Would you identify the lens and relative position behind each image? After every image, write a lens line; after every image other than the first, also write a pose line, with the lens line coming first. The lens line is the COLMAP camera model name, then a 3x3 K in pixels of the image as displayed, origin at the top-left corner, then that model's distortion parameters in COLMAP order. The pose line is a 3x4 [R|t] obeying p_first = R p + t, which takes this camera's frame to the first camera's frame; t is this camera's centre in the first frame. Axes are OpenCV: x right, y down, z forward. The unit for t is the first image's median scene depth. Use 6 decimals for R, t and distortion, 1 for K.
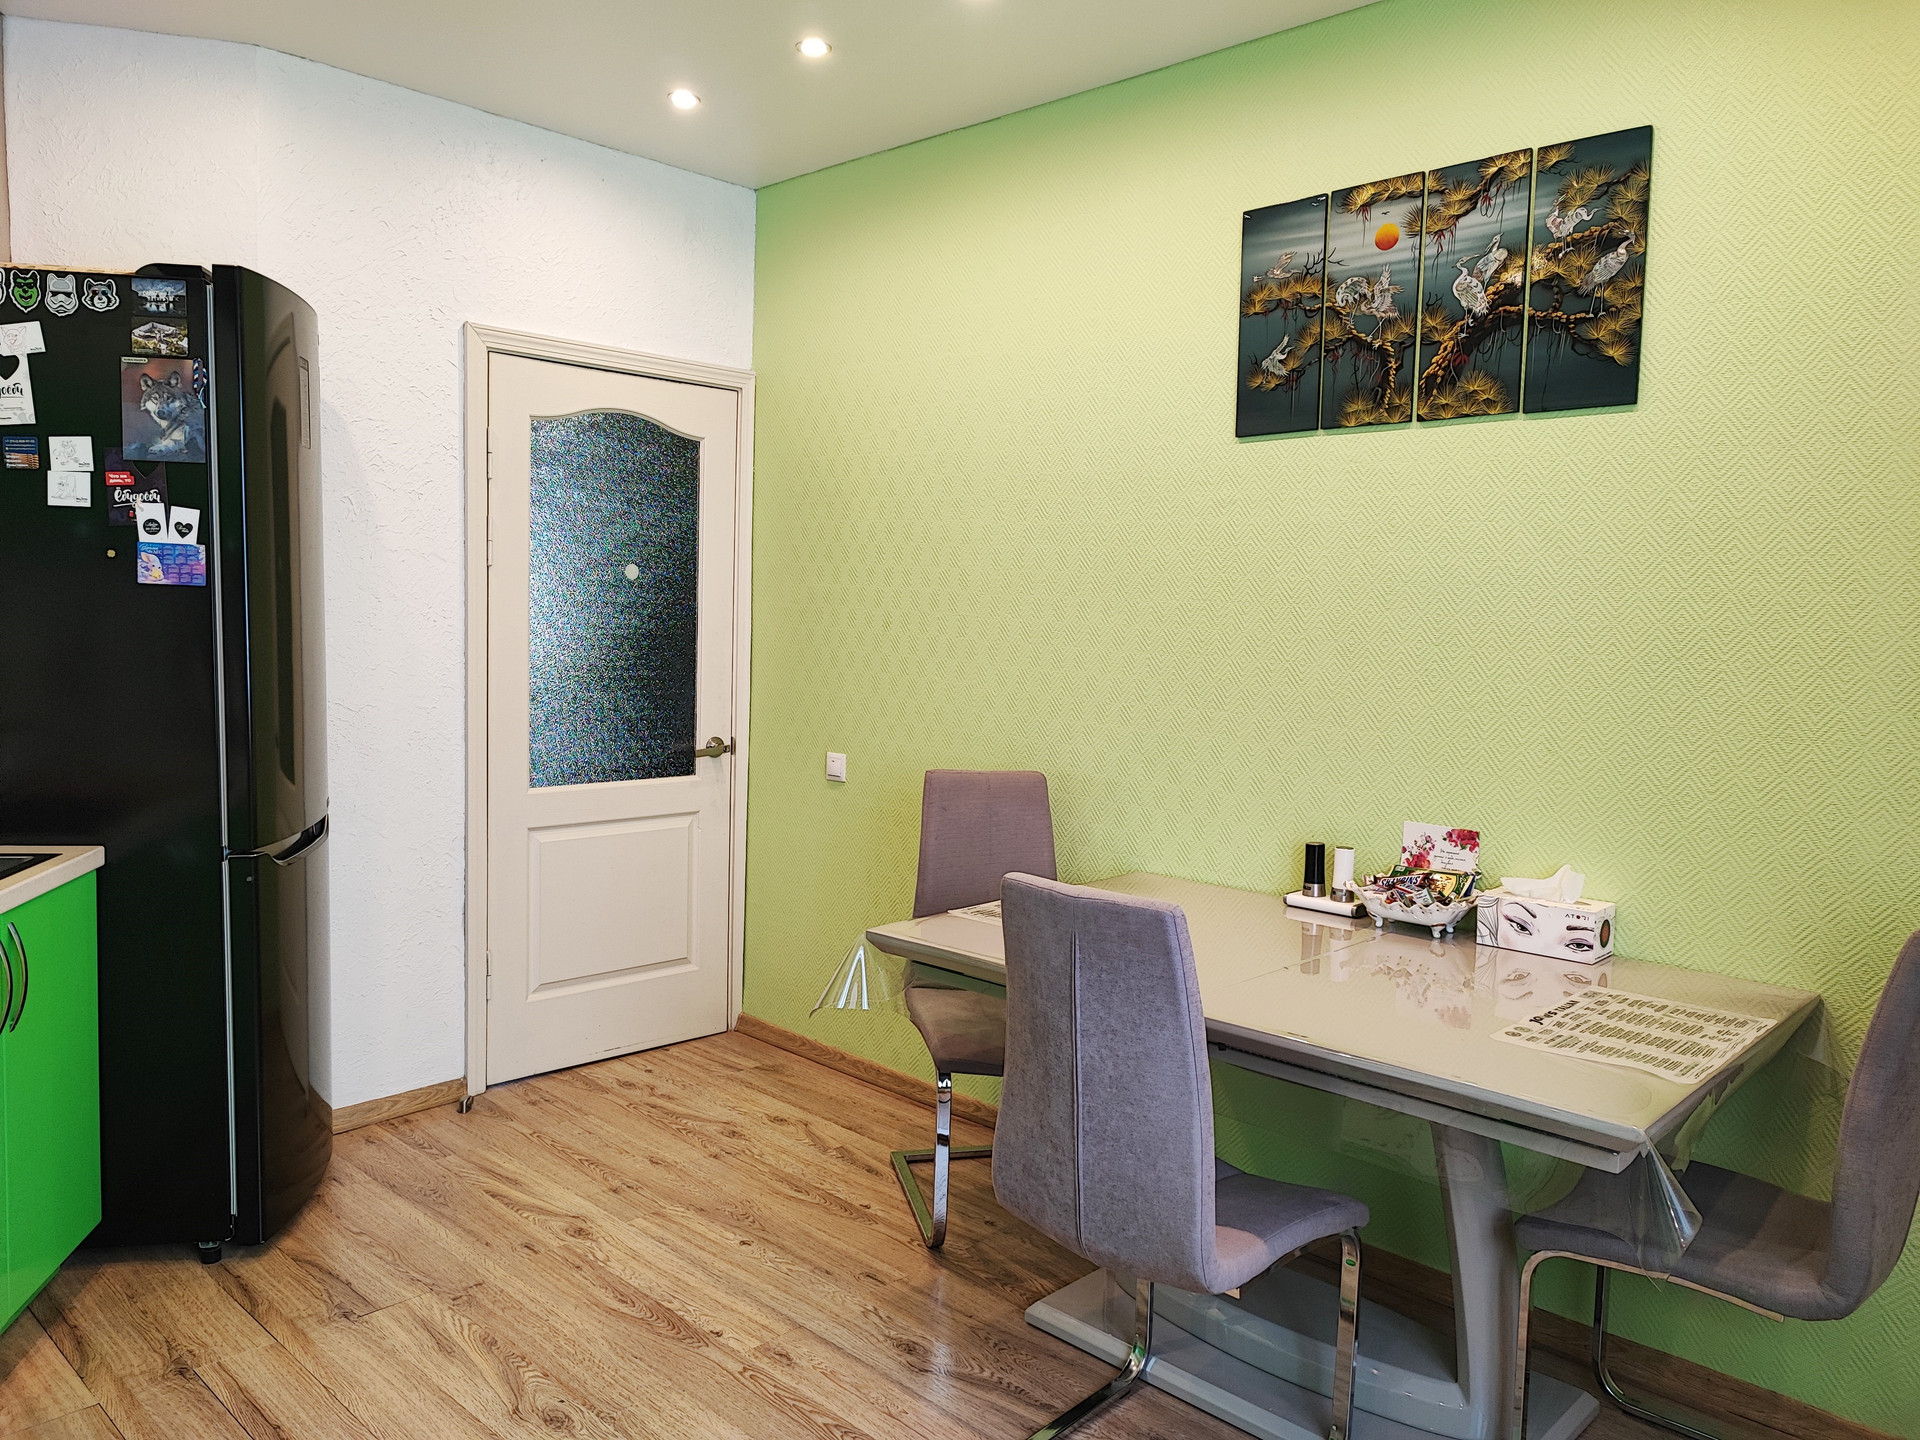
lens RADIAL K [[1378.9, 0, 957.5], [0, 1378.9, 721.5], [0, 0, 1]] dist [0.050105, -0.068529]
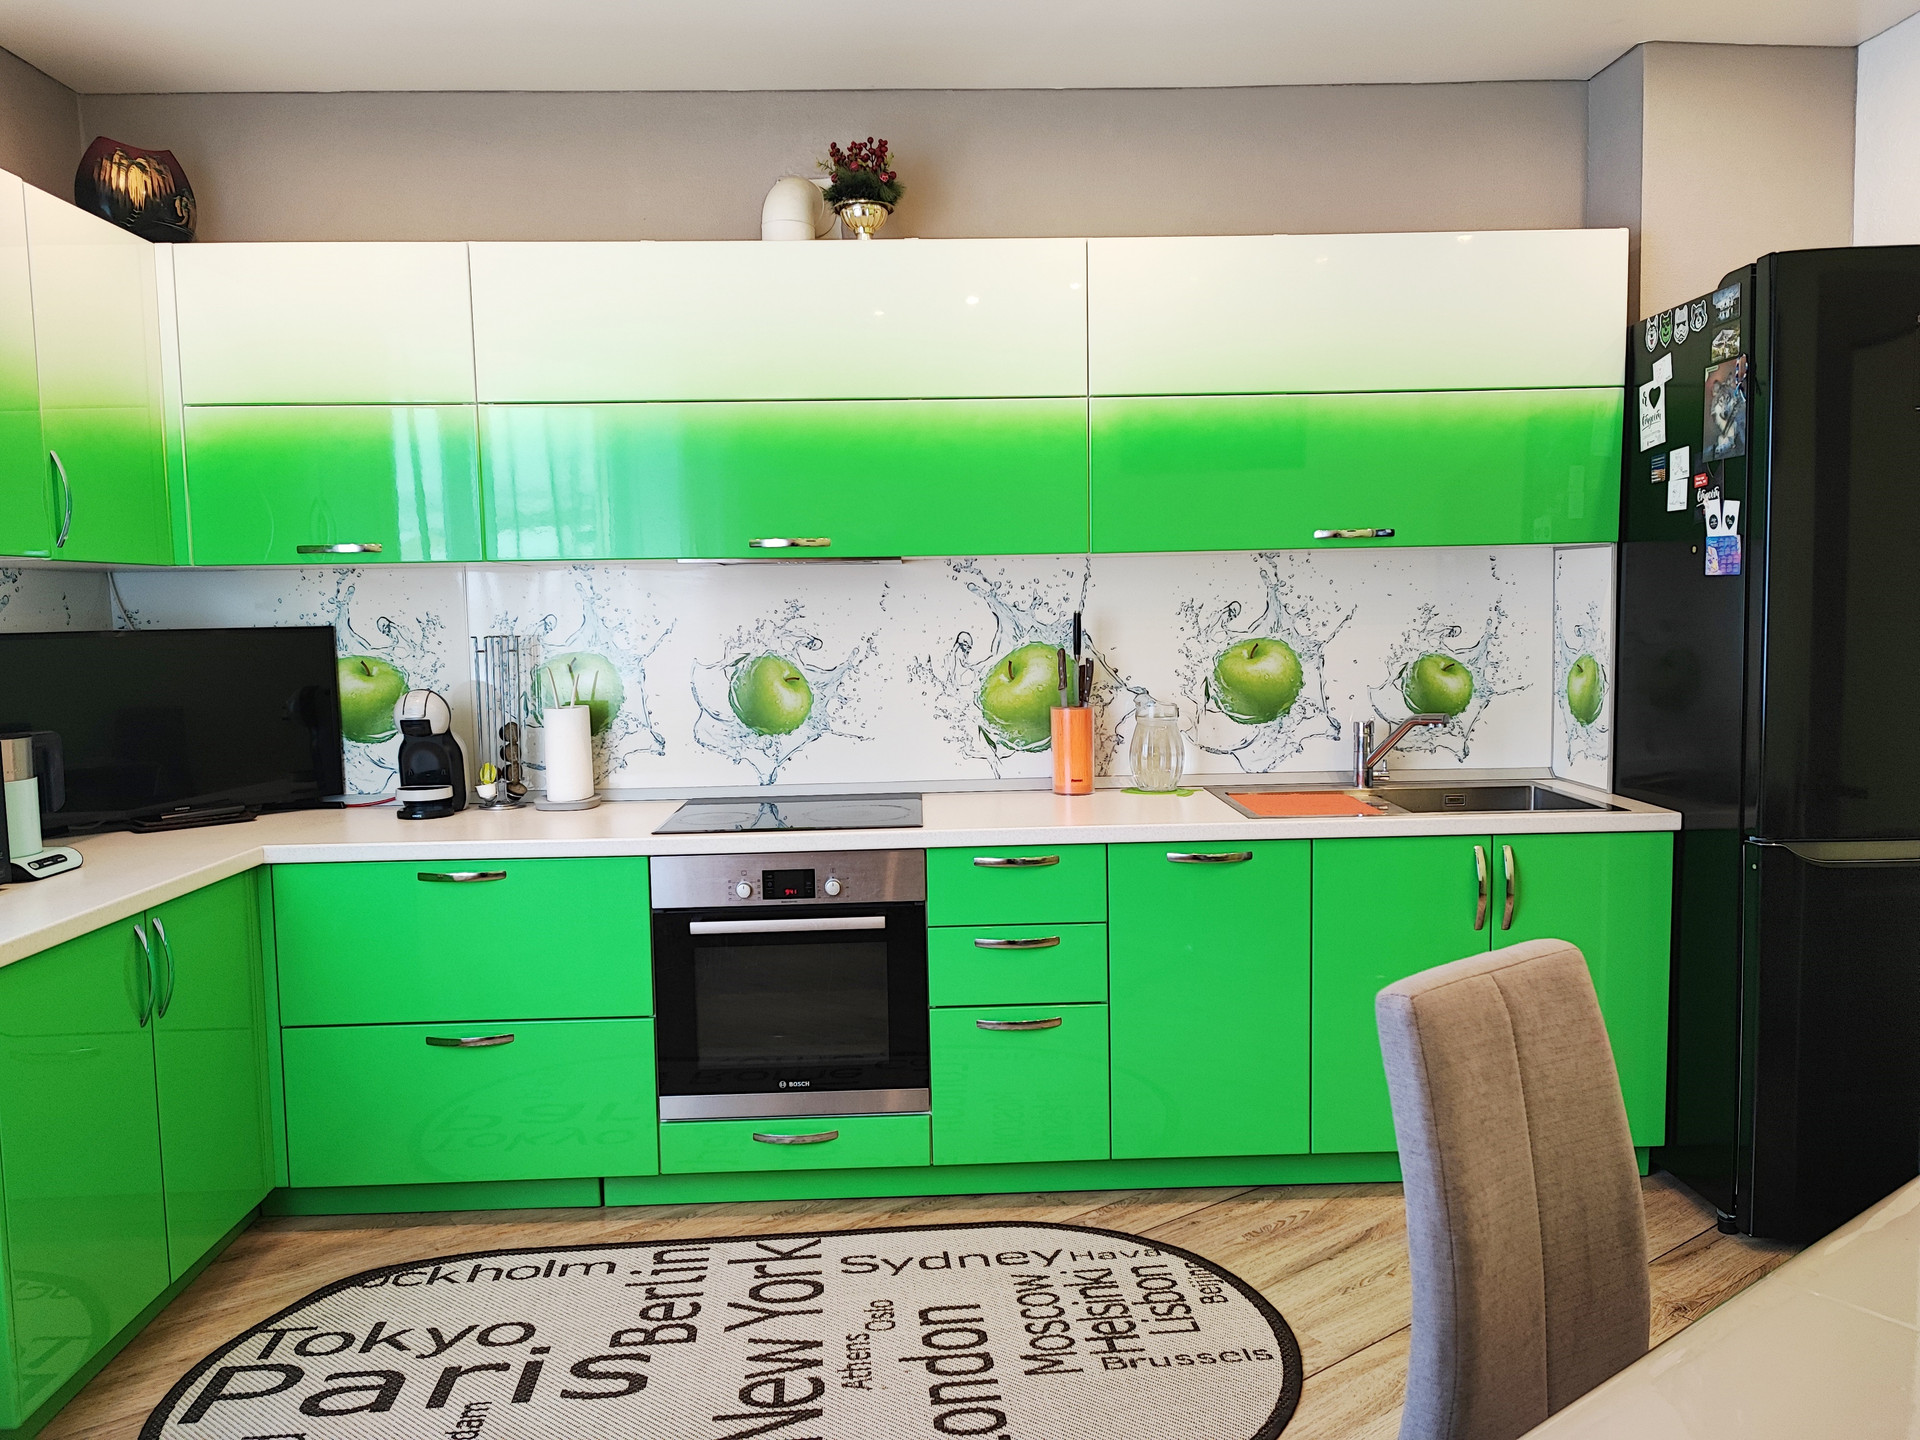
lens RADIAL K [[1376.7, 0, 957.1], [0, 1376.7, 725.1], [0, 0, 1]] dist [0.058052, -0.067743]
pose [[-0.170809, 0.058147, -0.983587, 0.573162], [-0.069816, 0.995034, 0.070948, -0.019034], [0.982828, 0.080789, -0.165901, 0.603609]]
